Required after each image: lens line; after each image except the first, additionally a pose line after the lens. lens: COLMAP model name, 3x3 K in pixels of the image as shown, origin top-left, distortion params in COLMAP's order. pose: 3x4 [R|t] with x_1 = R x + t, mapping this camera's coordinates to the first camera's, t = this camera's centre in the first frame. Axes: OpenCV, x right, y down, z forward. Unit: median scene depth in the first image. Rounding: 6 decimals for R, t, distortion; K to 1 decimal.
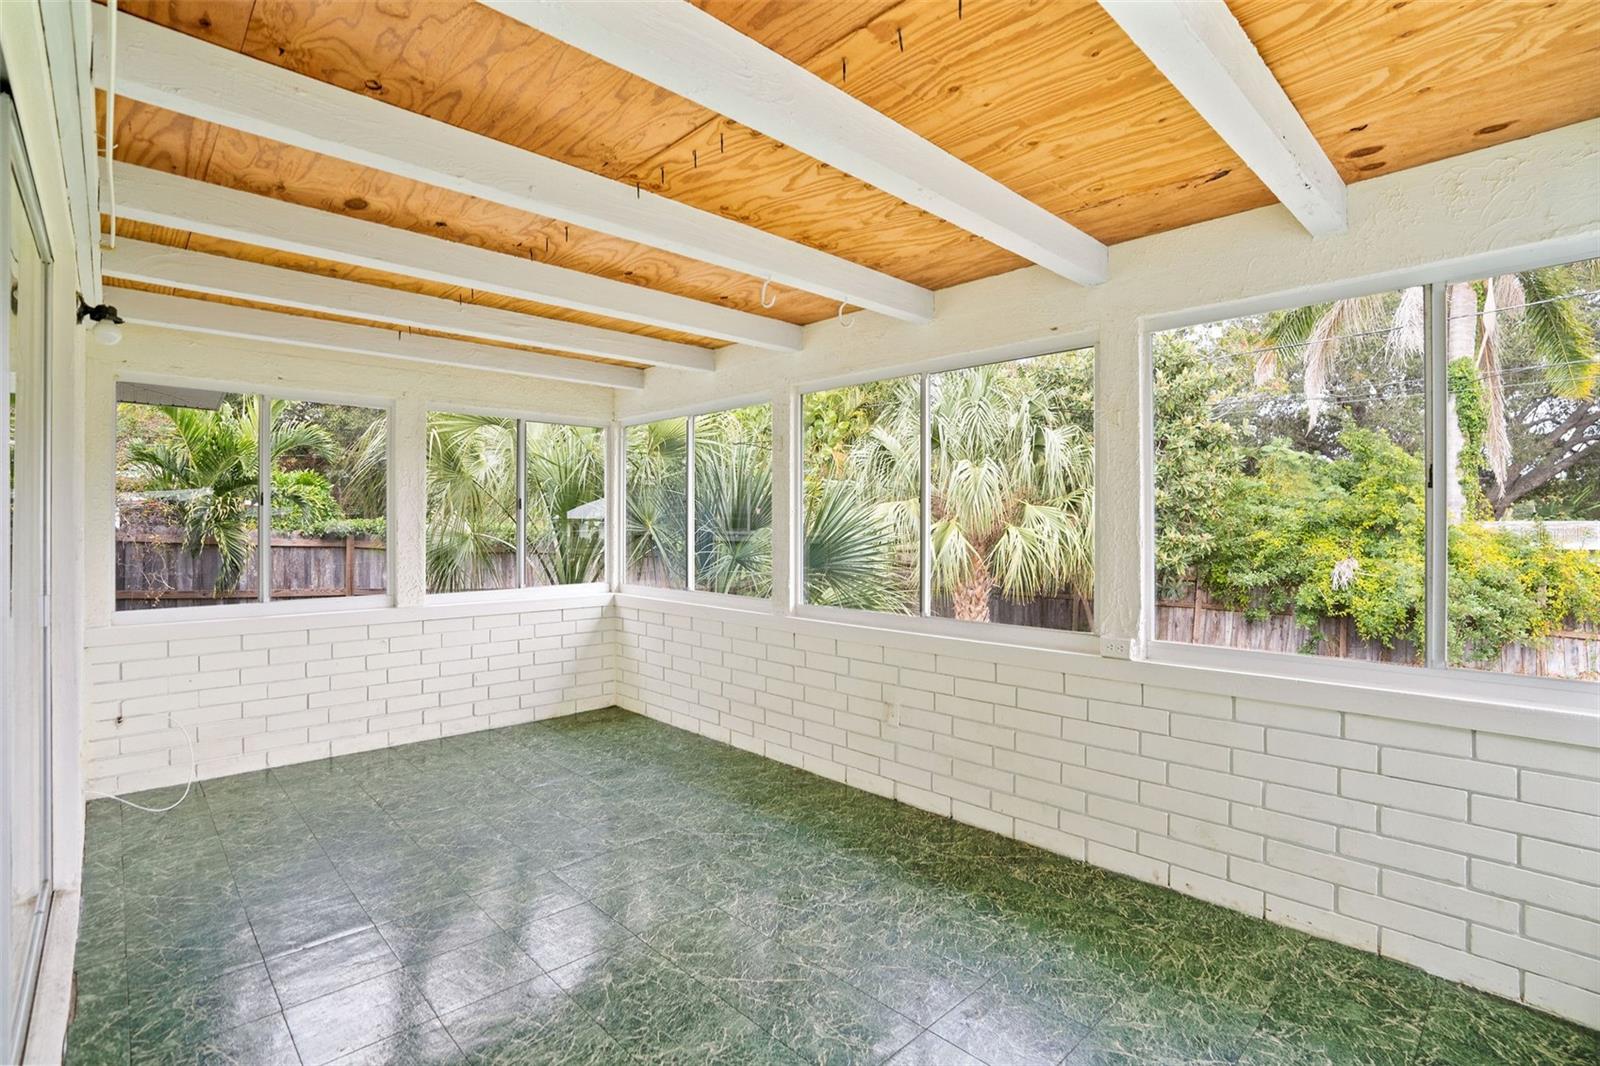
lens RADIAL K [[746.9, 0, 798.1], [0, 746.9, 530.2], [0, 0, 1]] dist [-0.047731, 0.009383]
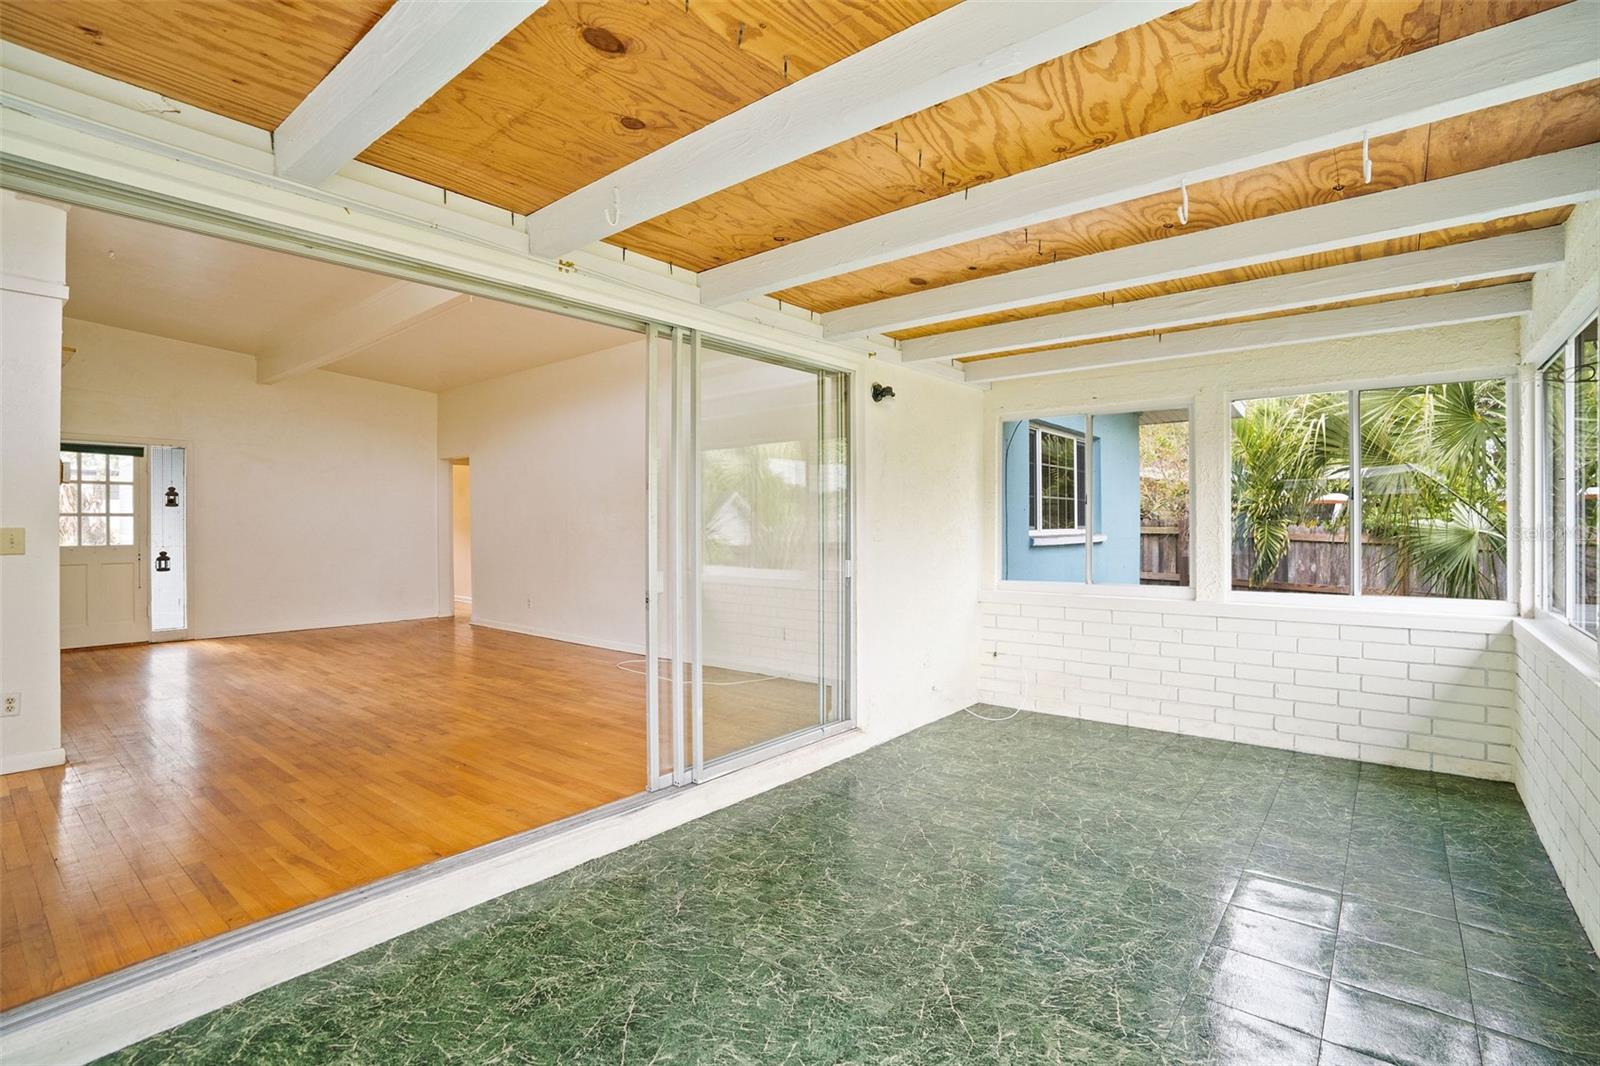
lens RADIAL K [[746.9, 0, 799.6], [0, 746.9, 530.0], [0, 0, 1]] dist [-0.047731, 0.009383]
pose [[0.127930, 0.006668, -0.991761, 0.500362], [-0.003582, 0.999974, 0.006262, 0.003276], [0.991777, 0.002752, 0.127951, 0.412869]]
